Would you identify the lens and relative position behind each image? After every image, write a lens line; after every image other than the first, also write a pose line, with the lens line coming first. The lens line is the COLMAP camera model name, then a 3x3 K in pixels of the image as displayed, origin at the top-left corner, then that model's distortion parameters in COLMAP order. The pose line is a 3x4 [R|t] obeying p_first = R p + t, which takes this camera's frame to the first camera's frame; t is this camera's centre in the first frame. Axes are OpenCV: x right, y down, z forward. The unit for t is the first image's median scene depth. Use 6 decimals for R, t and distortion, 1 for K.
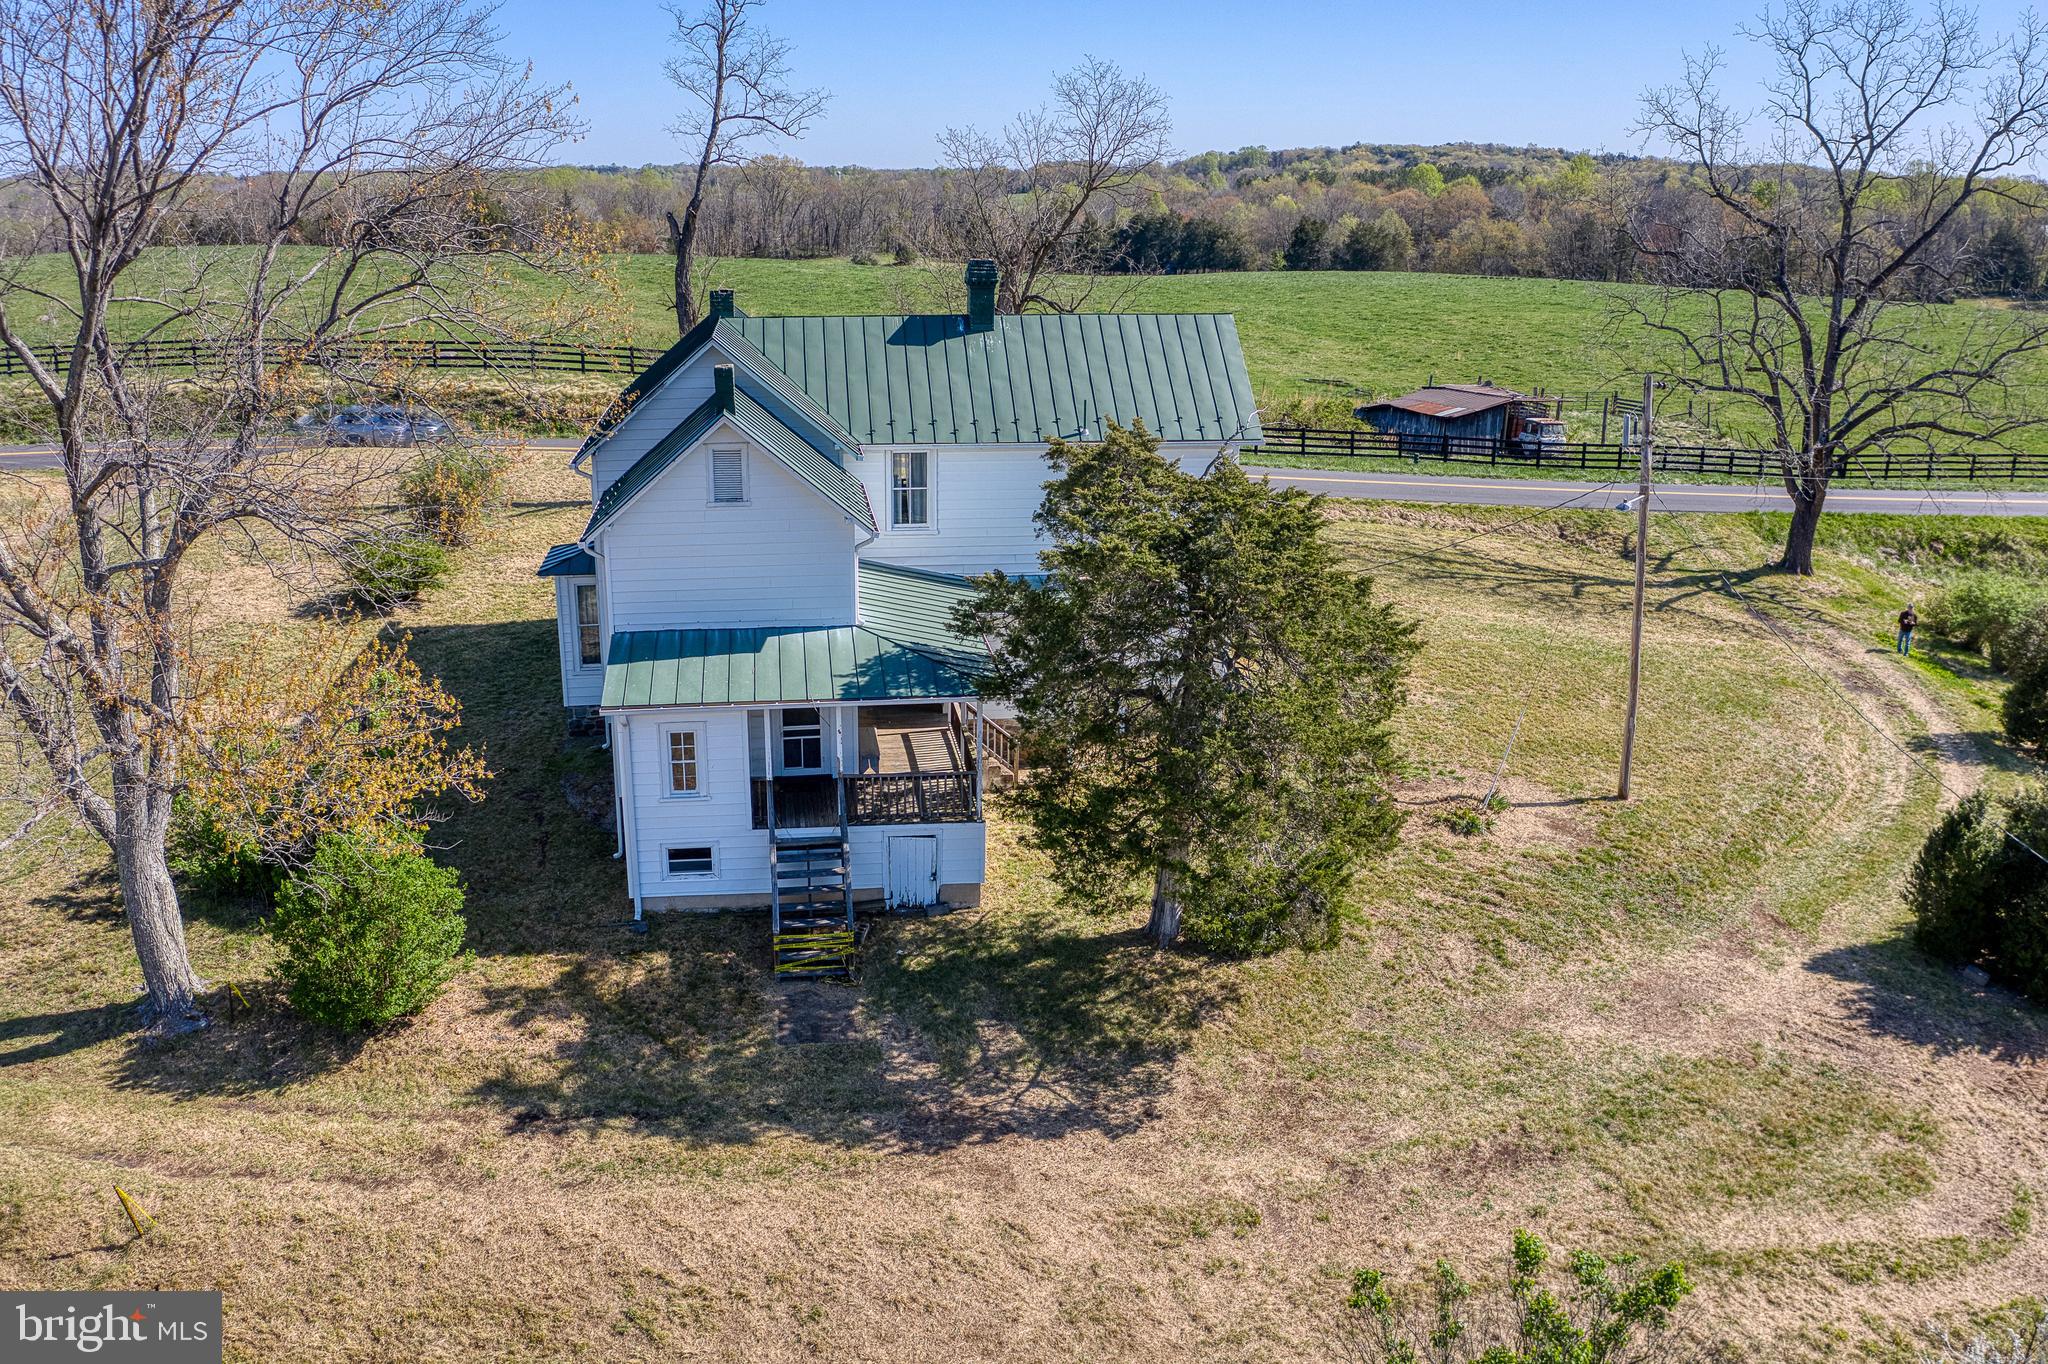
lens RADIAL K [[1610.6, 0, 926.2], [0, 1610.6, 680.4], [0, 0, 1]] dist [-0.111263, -0.008584]
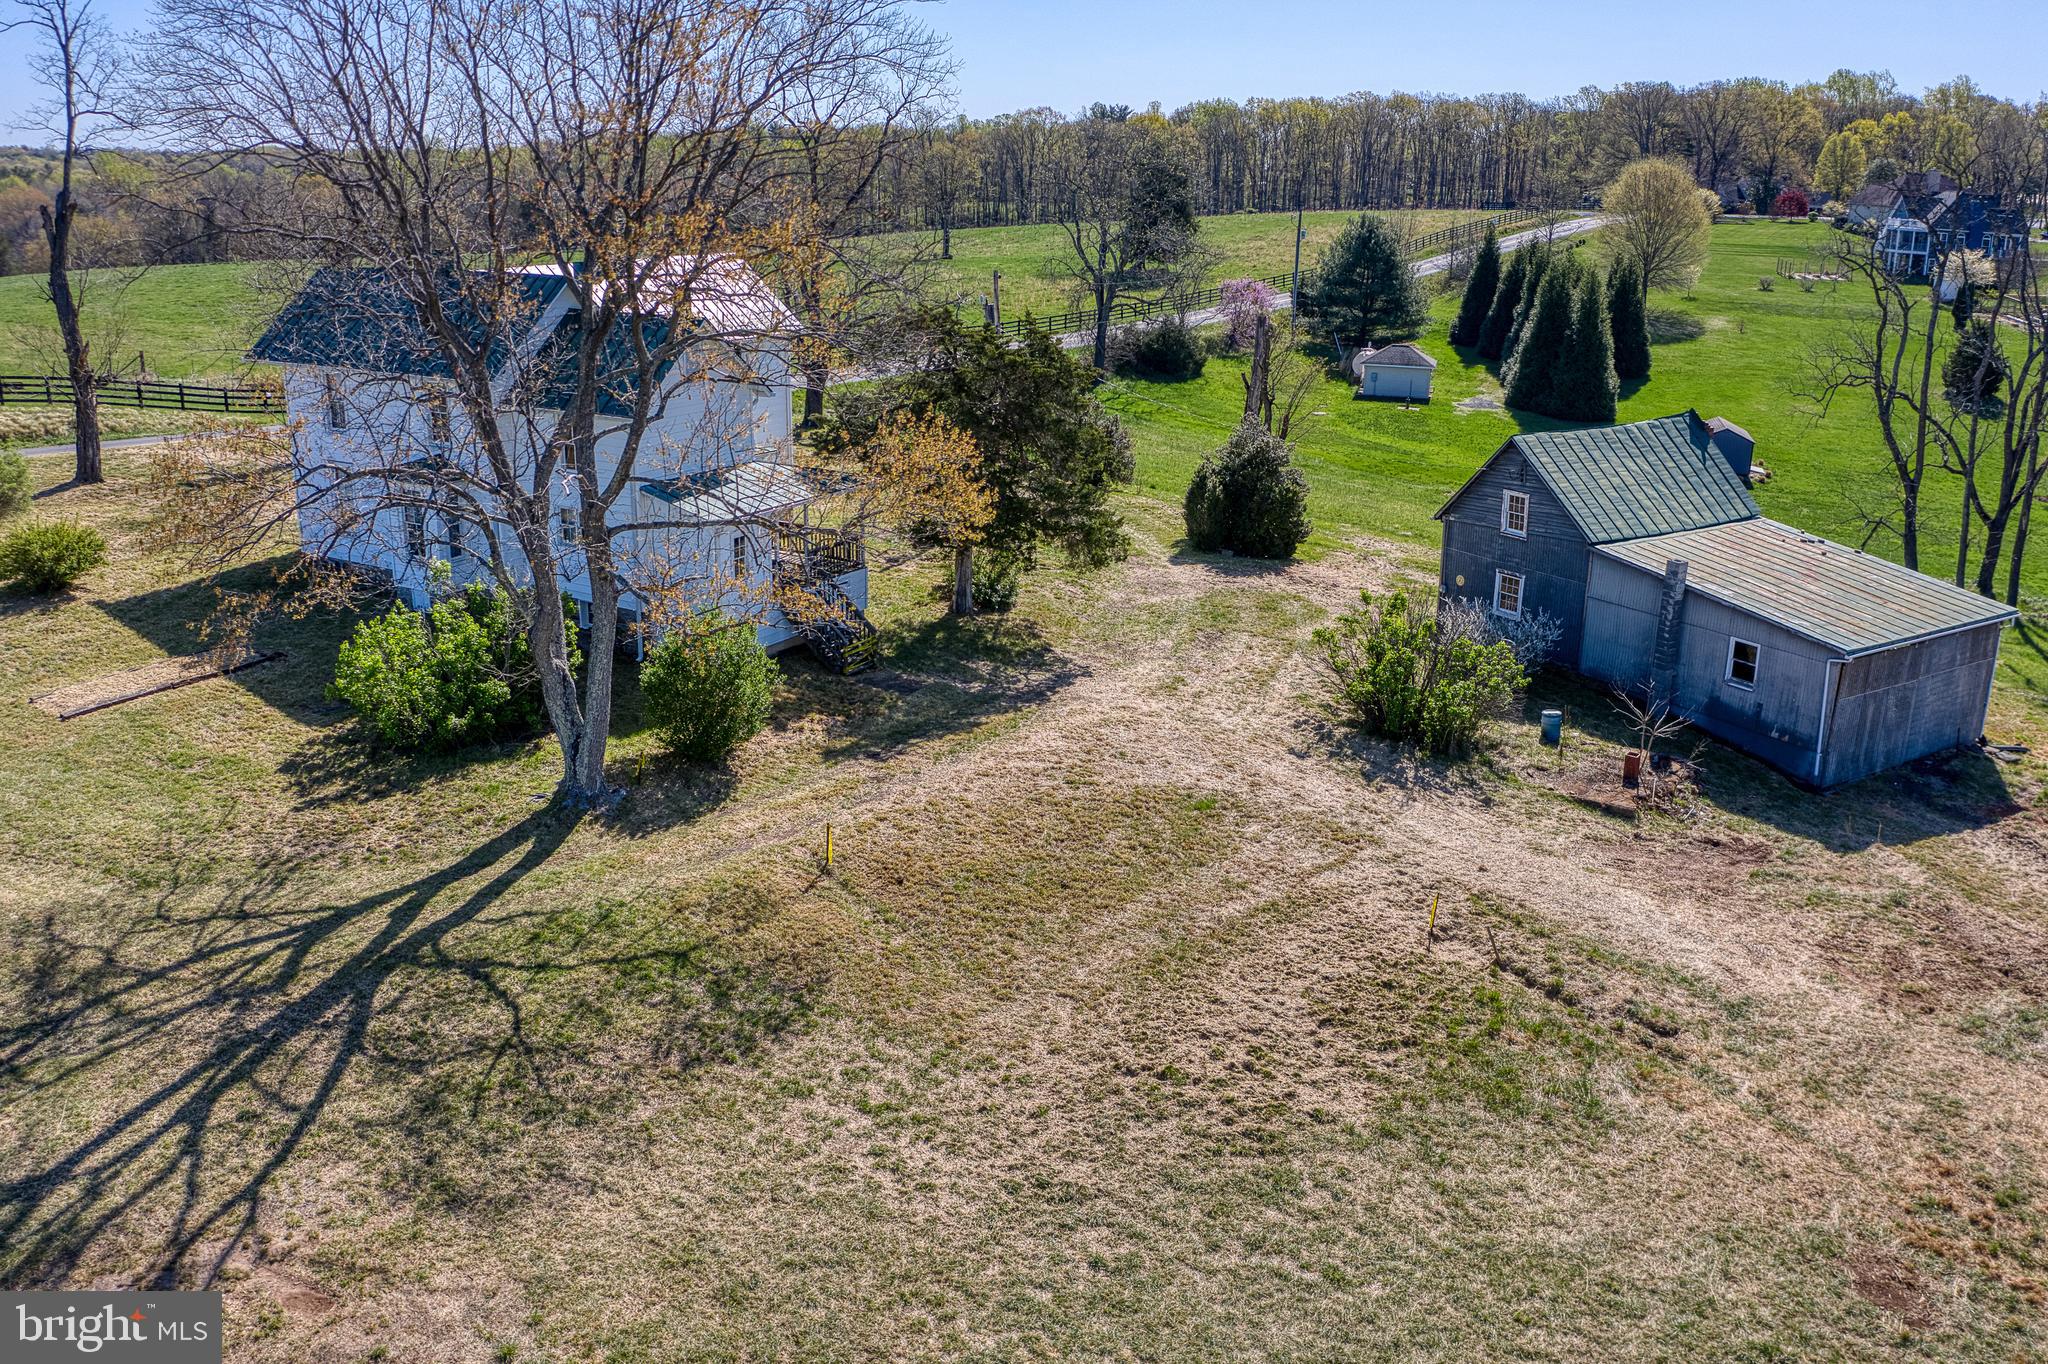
lens RADIAL K [[1610.6, 0, 1029.2], [0, 1610.6, 681.7], [0, 0, 1]] dist [-0.111263, -0.008584]
pose [[0.586624, -0.244600, 0.772038, -1.113376], [0.216252, 0.965995, 0.141734, 0.011930], [-0.780453, 0.083810, 0.619572, -0.092691]]
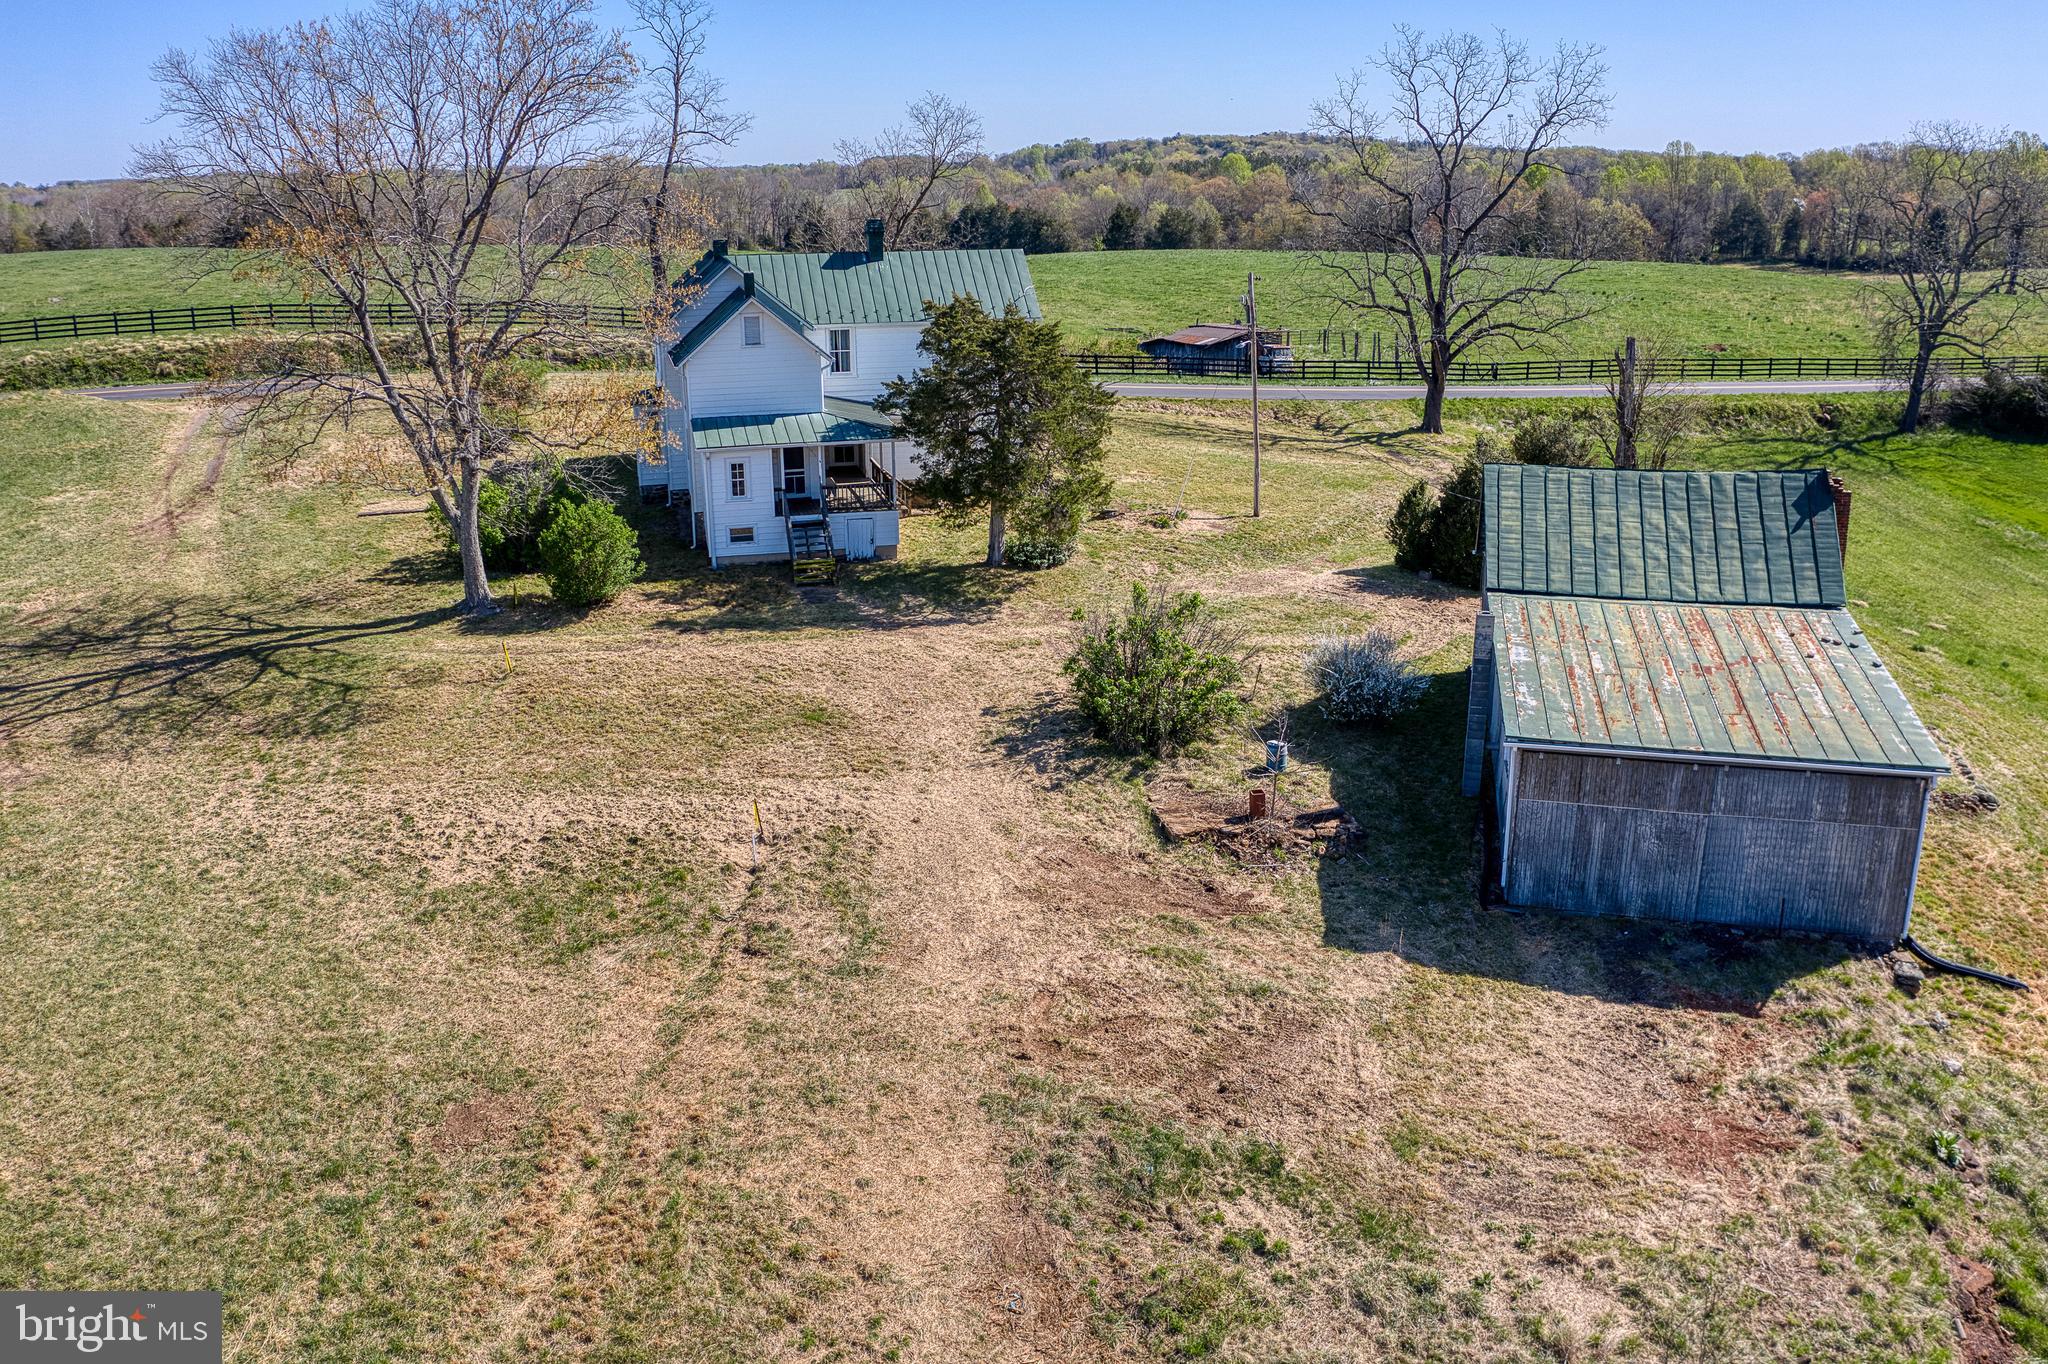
lens RADIAL K [[1610.6, 0, 1008.3], [0, 1610.6, 686.4], [0, 0, 1]] dist [-0.111263, -0.008584]
pose [[0.988696, -0.049574, 0.141504, -0.112100], [0.048633, 0.998766, 0.010098, 0.280876], [-0.141830, -0.003102, 0.989886, -0.881627]]
